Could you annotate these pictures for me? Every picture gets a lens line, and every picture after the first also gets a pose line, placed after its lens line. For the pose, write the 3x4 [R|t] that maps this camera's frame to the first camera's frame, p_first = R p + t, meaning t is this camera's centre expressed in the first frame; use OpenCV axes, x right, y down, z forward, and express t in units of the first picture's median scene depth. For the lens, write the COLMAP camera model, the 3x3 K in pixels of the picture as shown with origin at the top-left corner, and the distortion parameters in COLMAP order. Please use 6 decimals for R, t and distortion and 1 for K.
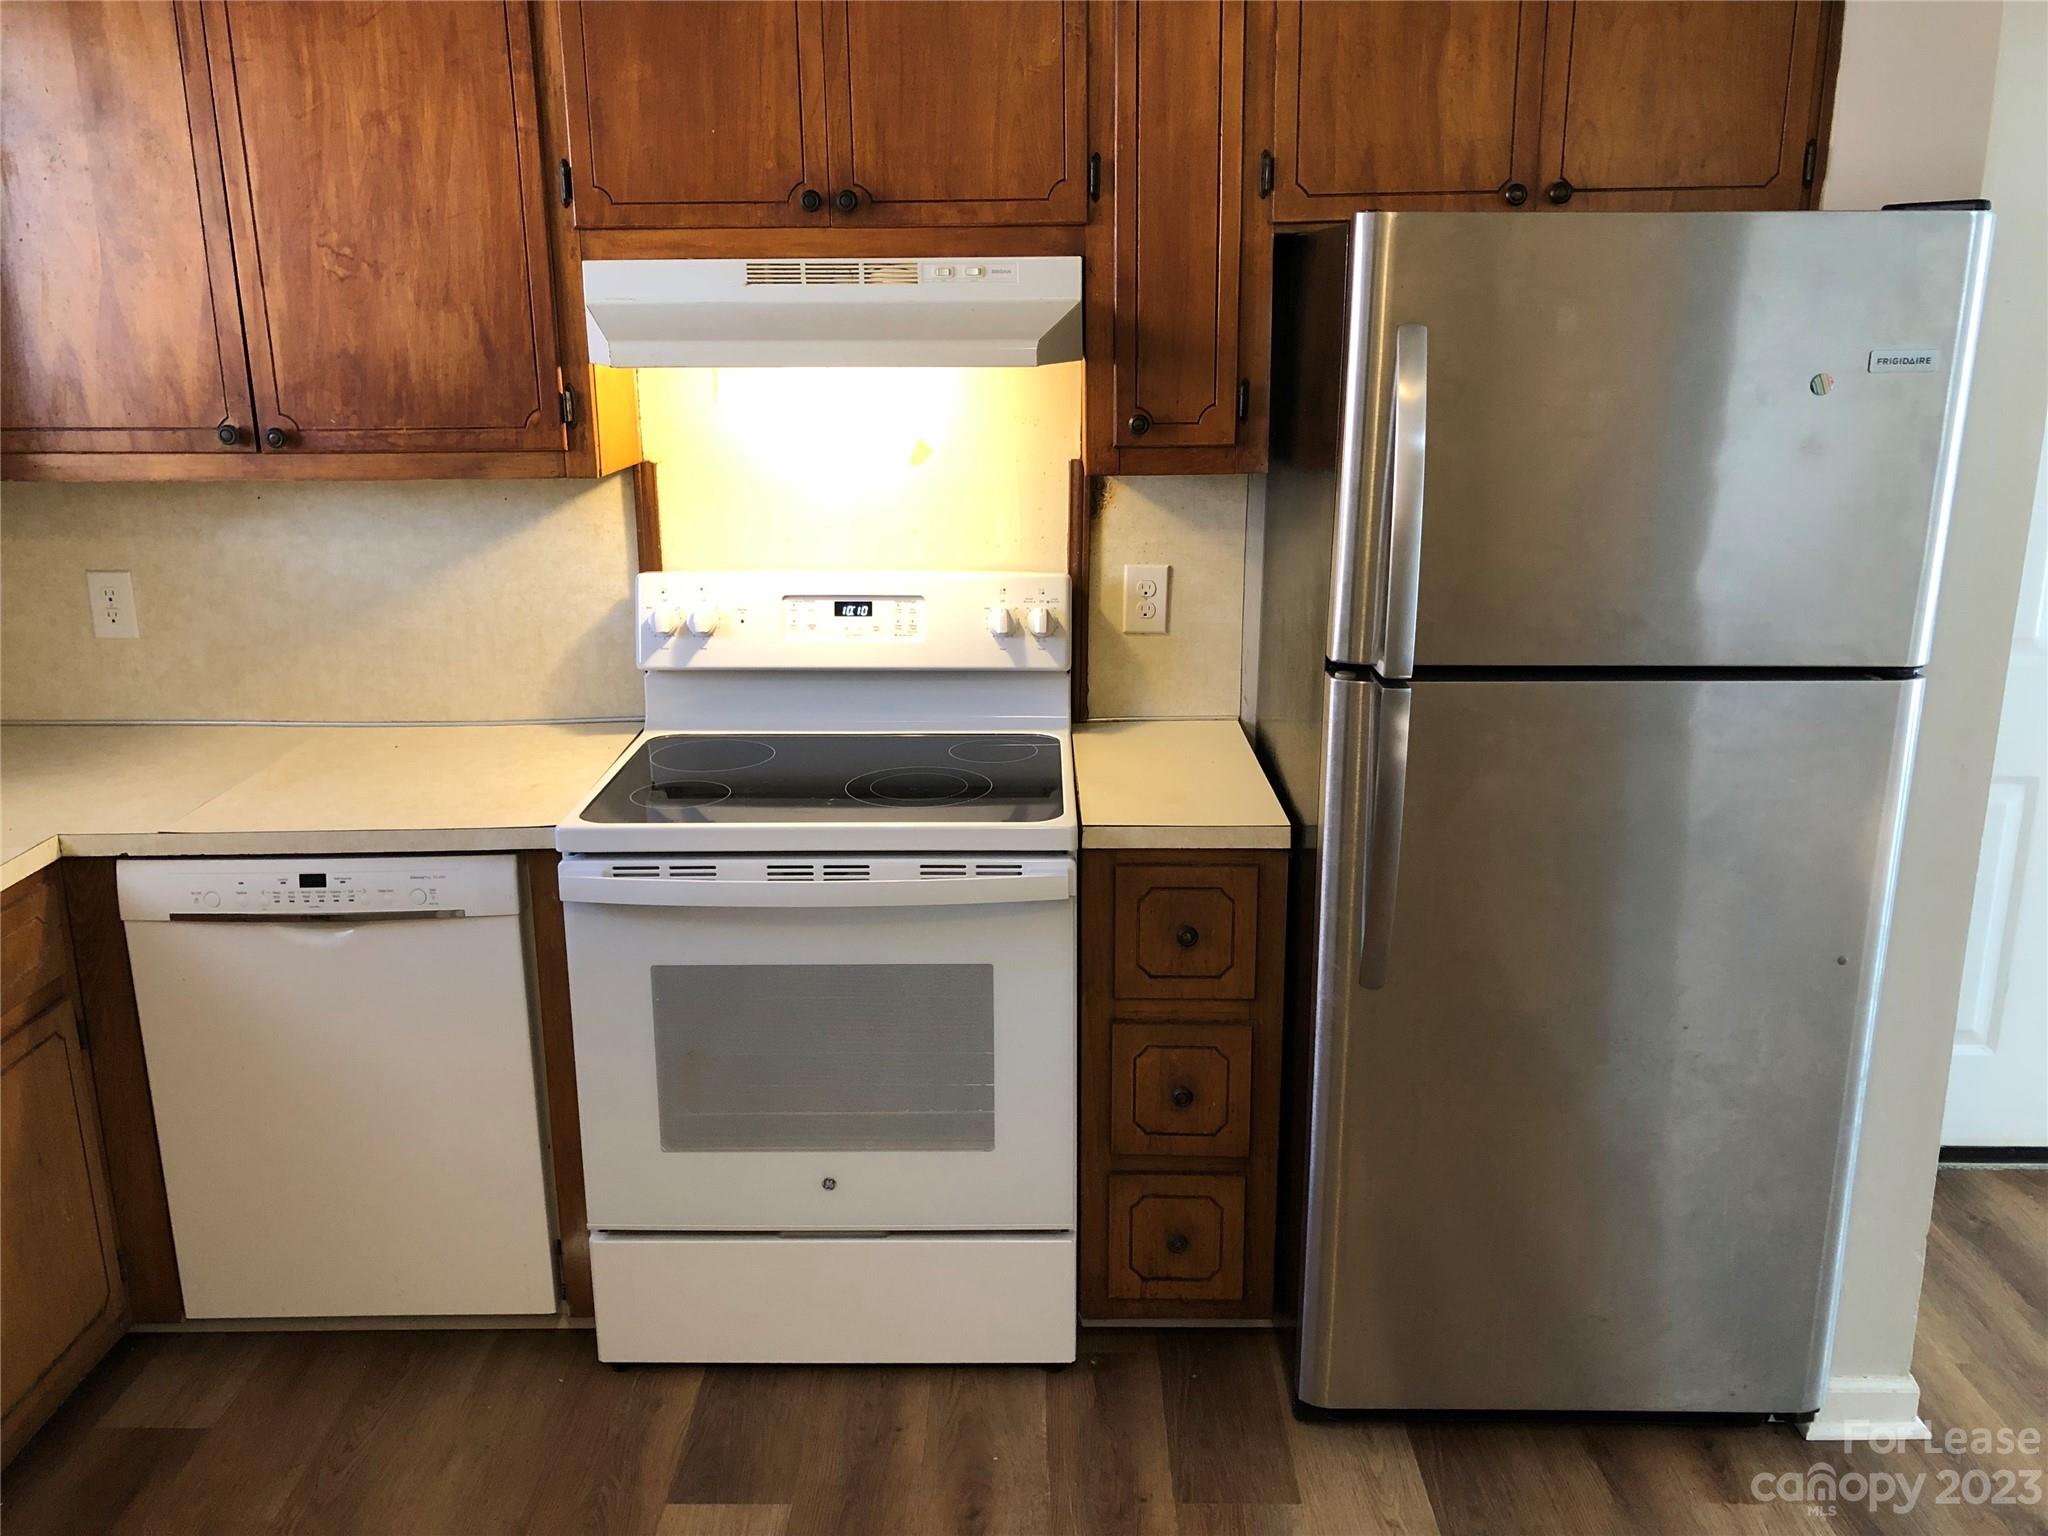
lens RADIAL K [[1692.7, 0, 1024.4], [0, 1692.7, 771.6], [0, 0, 1]] dist [0.045779, -0.051929]
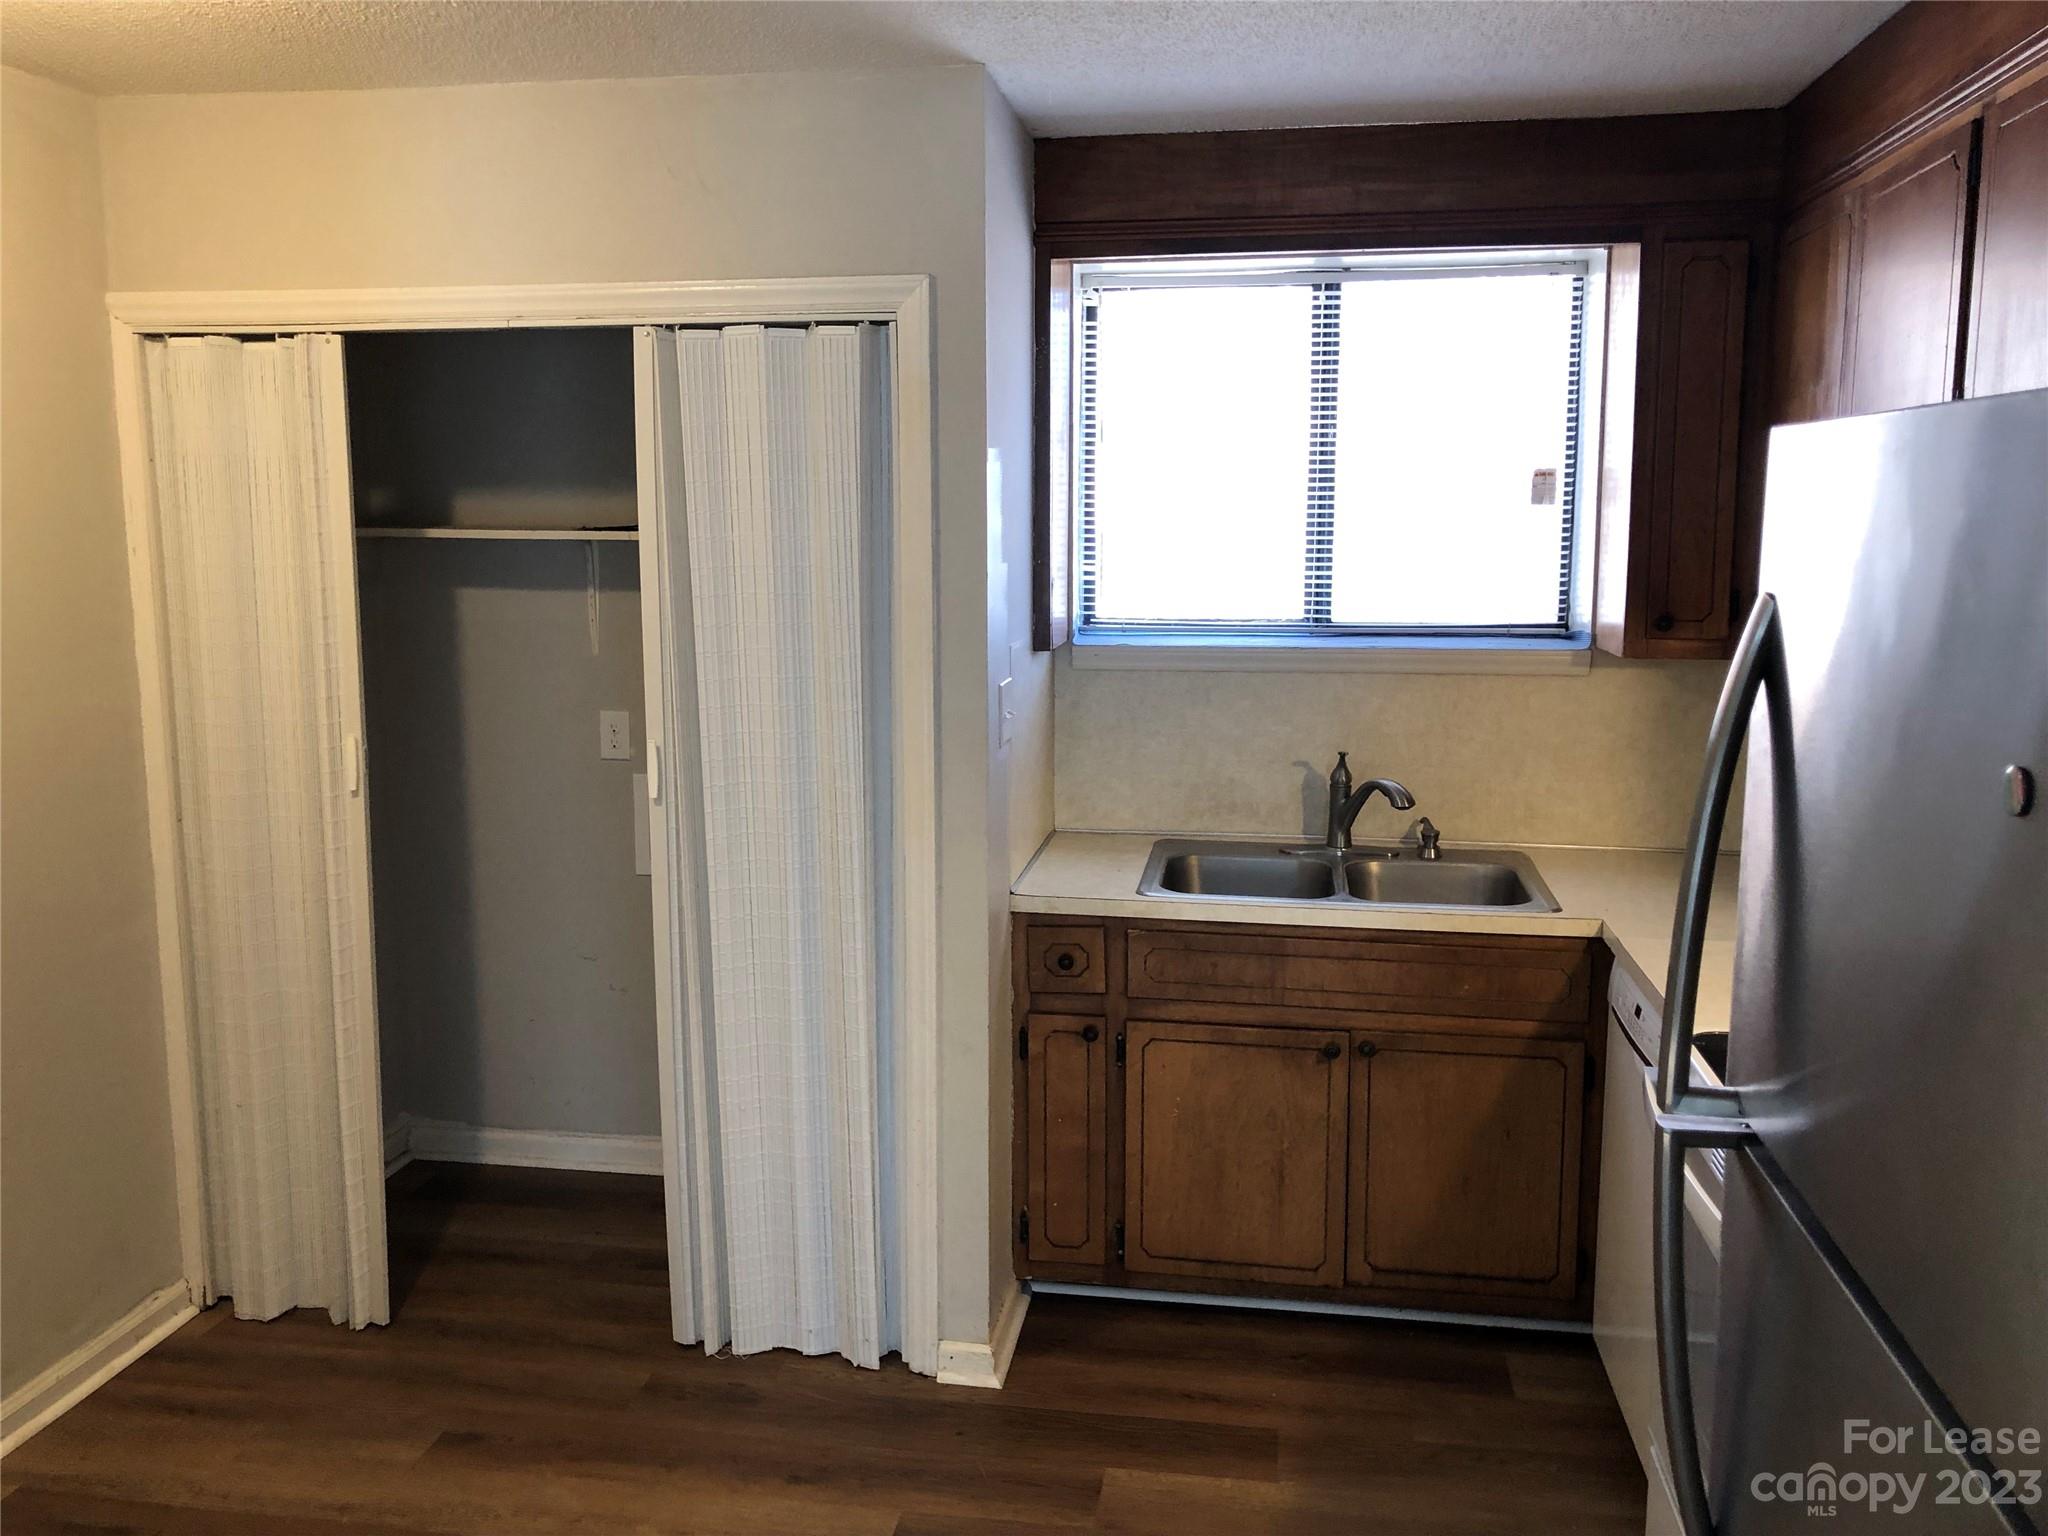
lens RADIAL K [[1692.7, 0, 1017.1], [0, 1692.7, 768.4], [0, 0, 1]] dist [0.045779, -0.051929]
pose [[-0.151211, 0.156218, -0.976080, 0.738548], [-0.264779, 0.944950, 0.192254, -0.199290], [0.952380, 0.287517, -0.101523, 0.651890]]
